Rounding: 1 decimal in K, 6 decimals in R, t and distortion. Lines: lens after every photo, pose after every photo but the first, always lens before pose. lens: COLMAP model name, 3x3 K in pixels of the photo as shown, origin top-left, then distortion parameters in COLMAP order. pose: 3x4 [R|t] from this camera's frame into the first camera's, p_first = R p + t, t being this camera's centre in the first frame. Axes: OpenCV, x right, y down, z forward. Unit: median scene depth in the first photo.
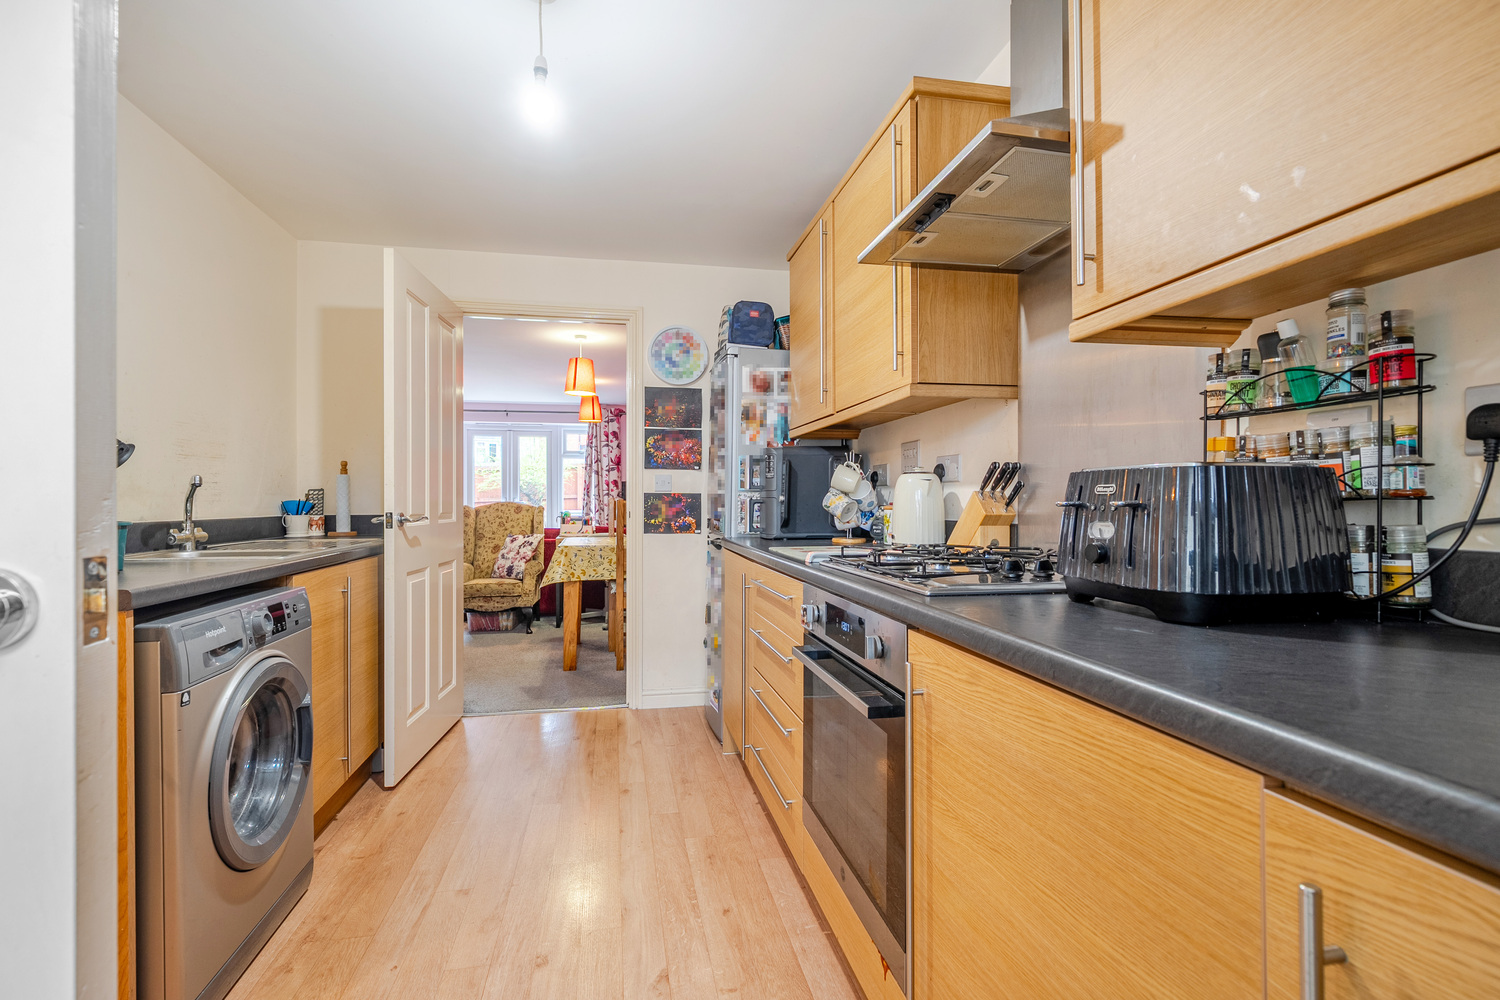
lens RADIAL K [[684.4, 0, 733.9], [0, 684.4, 494.3], [0, 0, 1]] dist [-0.000862, -0.000158]
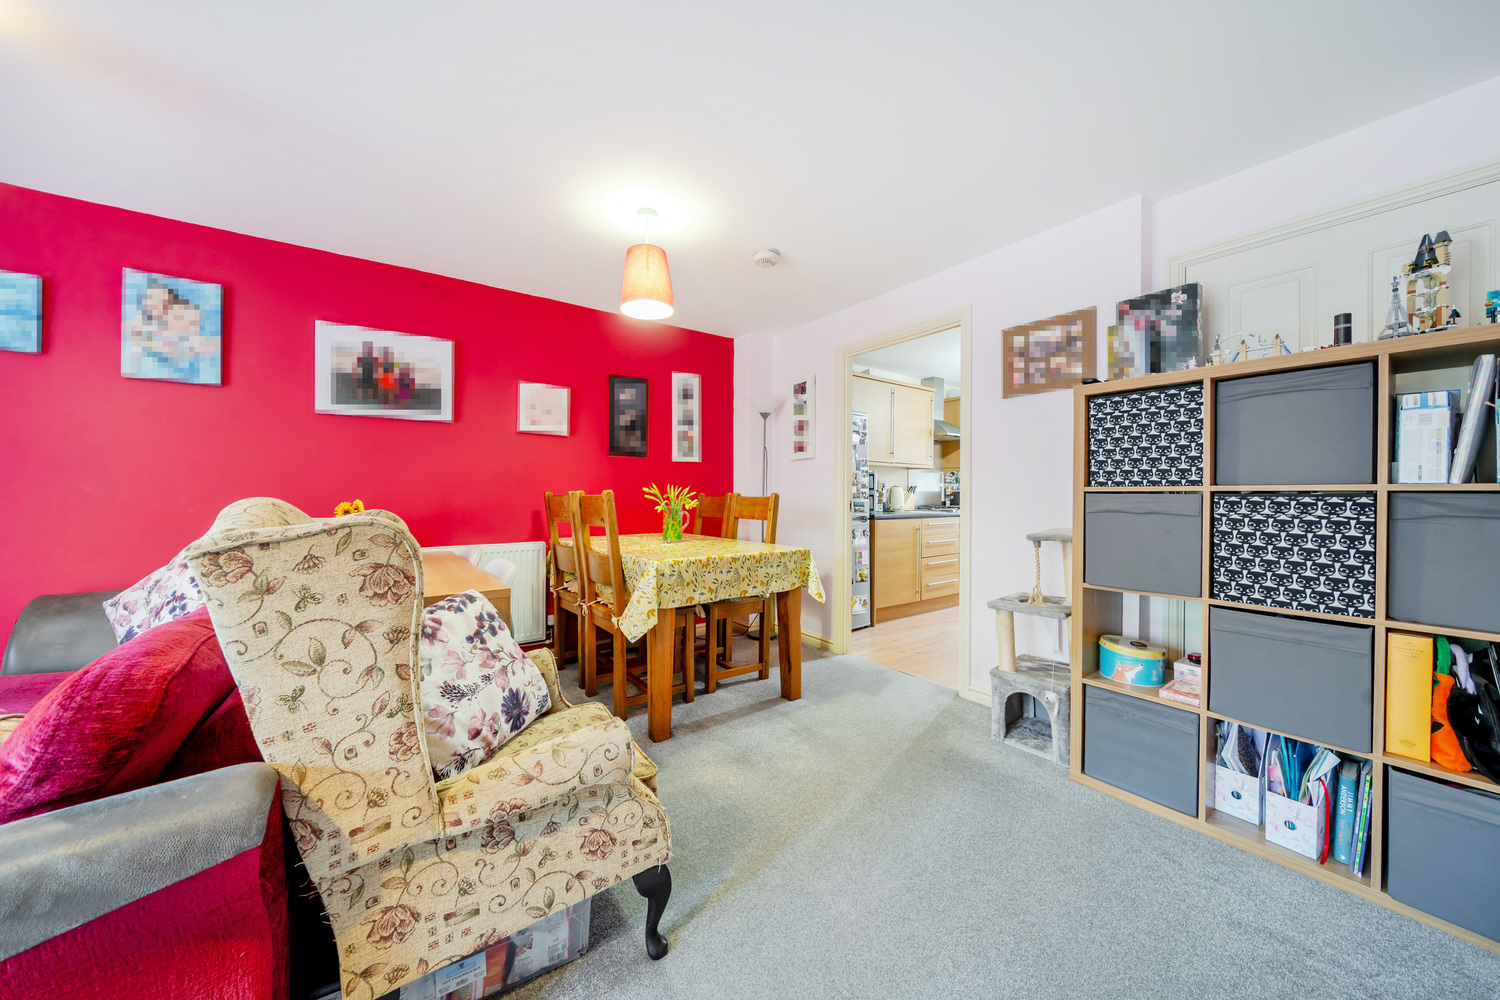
lens RADIAL K [[517.1, 0, 744.8], [0, 517.1, 495.6], [0, 0, 1]] dist [-0.005697, 0.000003]
pose [[-0.439736, -0.004543, 0.898116, -0.925927], [-0.012658, 0.999919, -0.001140, 0.014100], [-0.898038, -0.011870, -0.439758, 1.579366]]
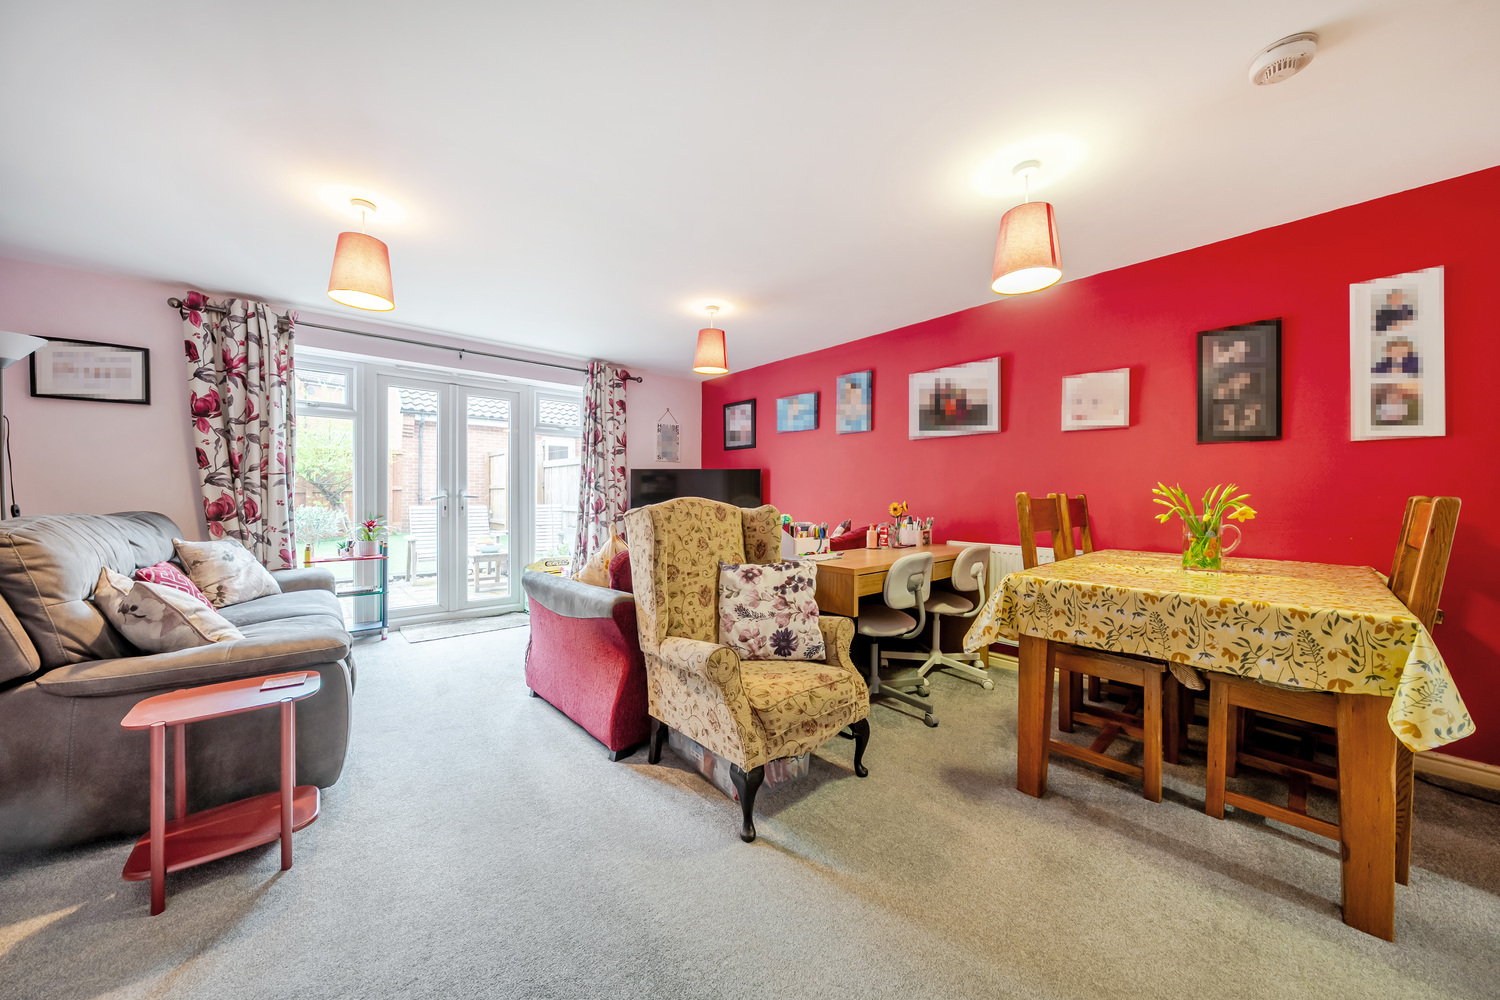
lens RADIAL K [[510.1, 0, 731.3], [0, 510.1, 495.1], [0, 0, 1]] dist [-0.001038, 0.000065]
pose [[0.861375, 0.001729, 0.507967, -0.841617], [-0.007784, 0.999922, 0.009797, 0.008519], [-0.507911, -0.012393, 0.861321, 1.116241]]
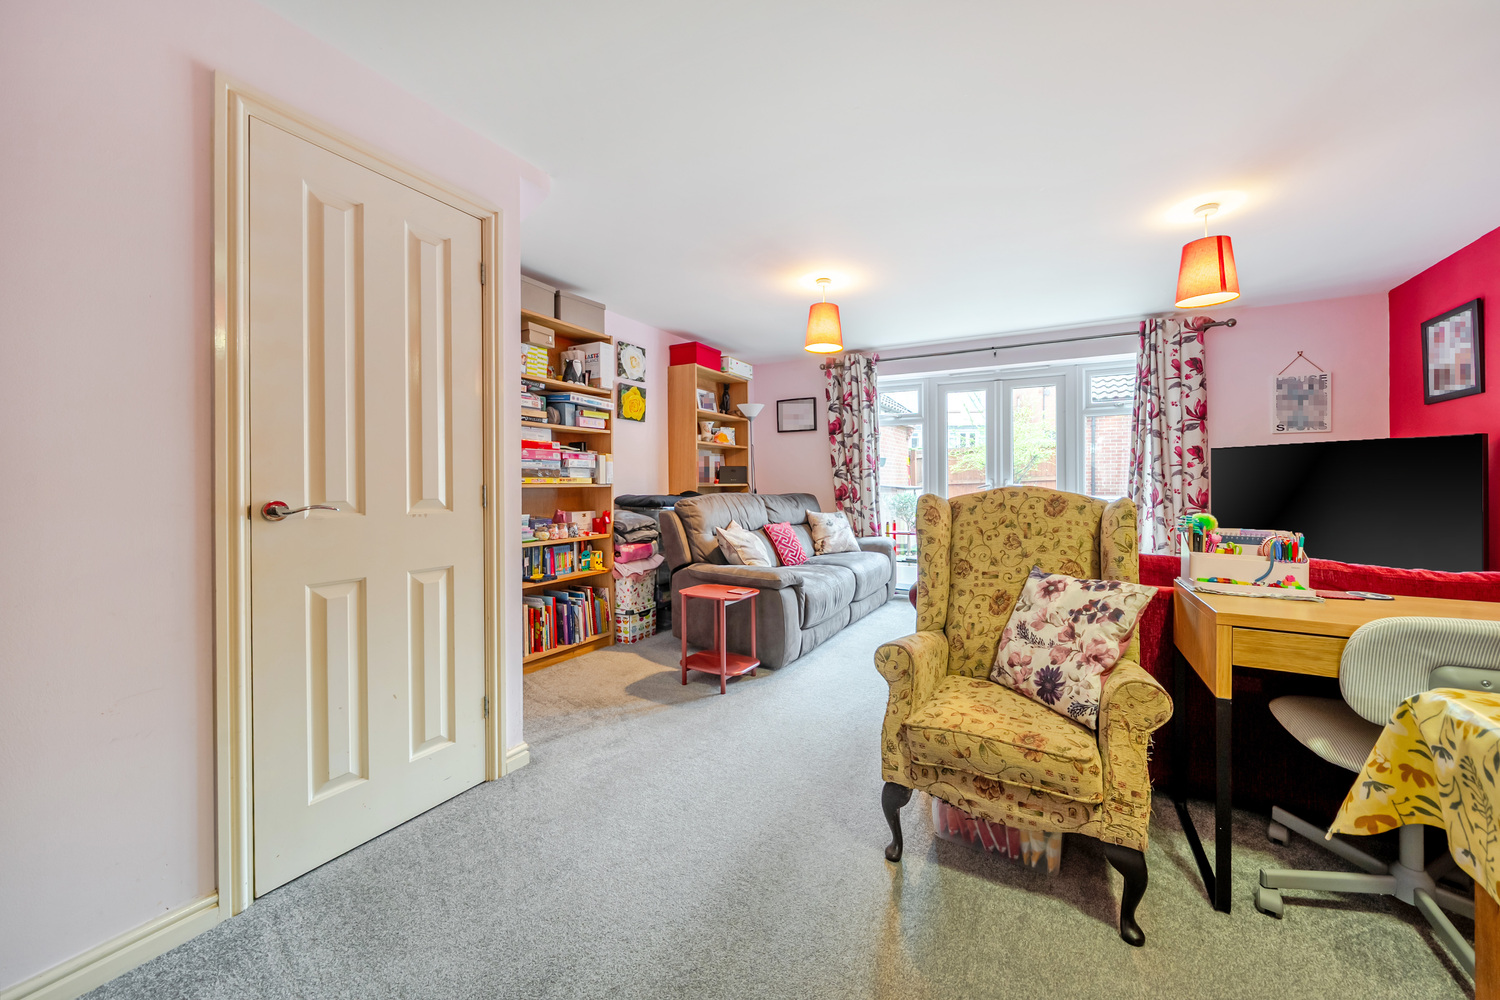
lens RADIAL K [[533.7, 0, 793.0], [0, 533.7, 481.8], [0, 0, 1]] dist [-0.000327, 0.000002]
pose [[0.799772, 0.000264, -0.600304, -0.419466], [0.004116, 0.999974, 0.005924, 0.009444], [0.600290, -0.007209, 0.799750, 1.102189]]
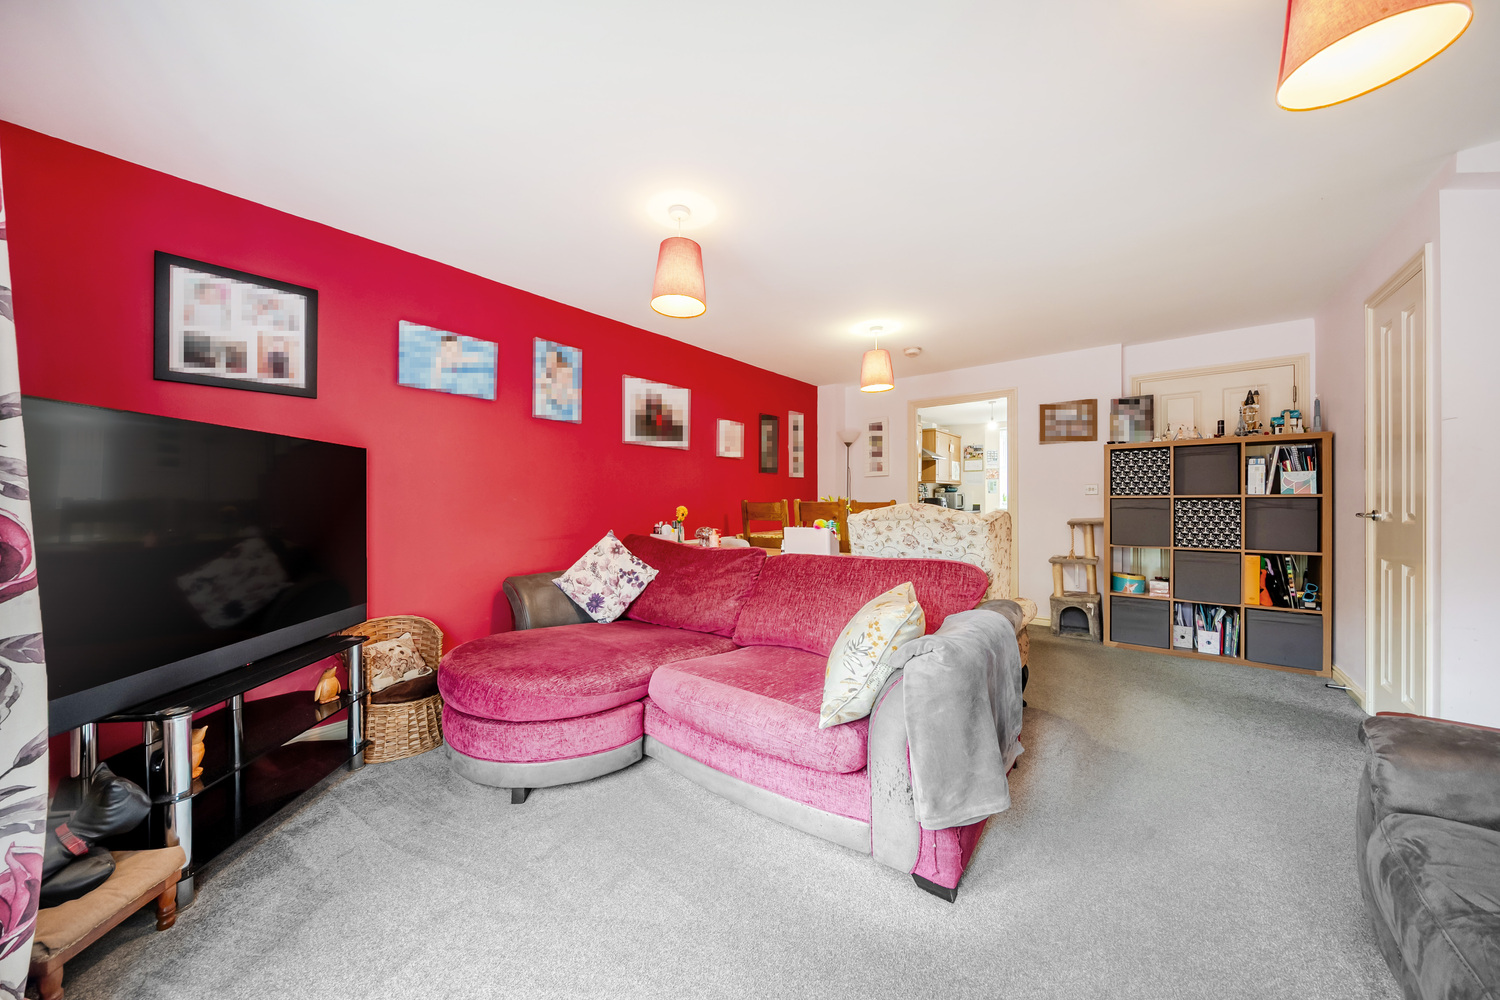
lens RADIAL K [[509.0, 0, 745.7], [0, 509.0, 500.8], [0, 0, 1]] dist [-0.001540, -0.000108]
pose [[-0.656731, 0.001477, 0.754123, -0.897901], [-0.004724, 0.999970, -0.006072, 0.020020], [-0.754110, -0.007550, -0.656705, 2.246919]]
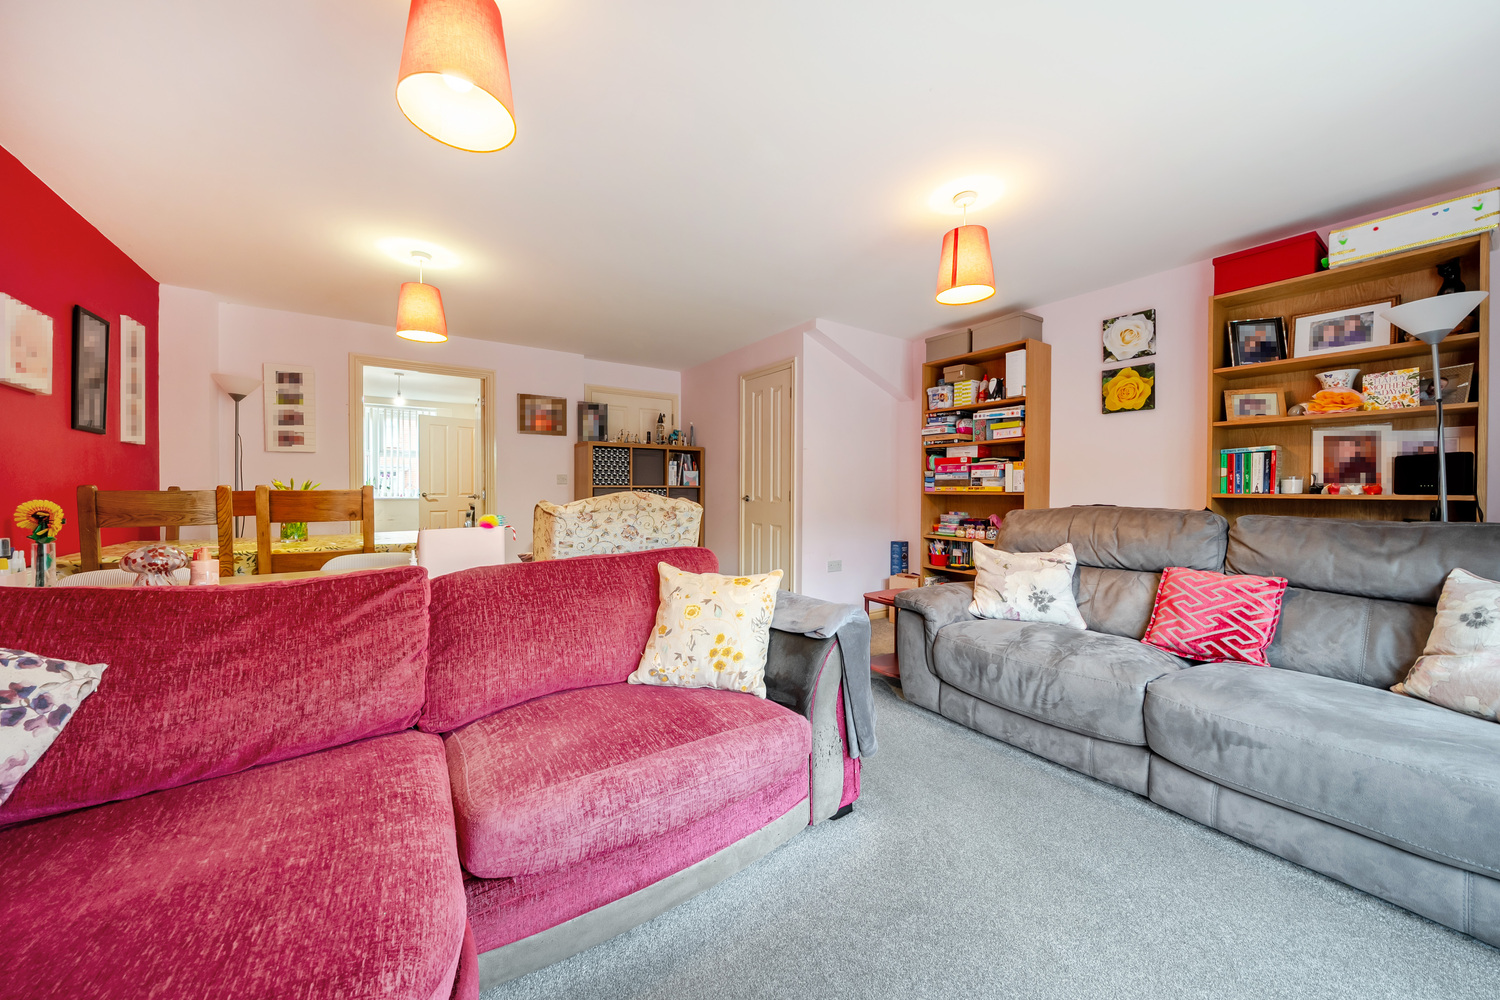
lens RADIAL K [[517.1, 0, 744.8], [0, 517.1, 495.6], [0, 0, 1]] dist [-0.005697, 0.000003]
pose [[-0.908958, 0.001782, -0.416884, -0.437656], [0.000186, 0.999993, 0.003868, 0.020049], [0.416888, 0.003438, -0.908951, 2.275936]]
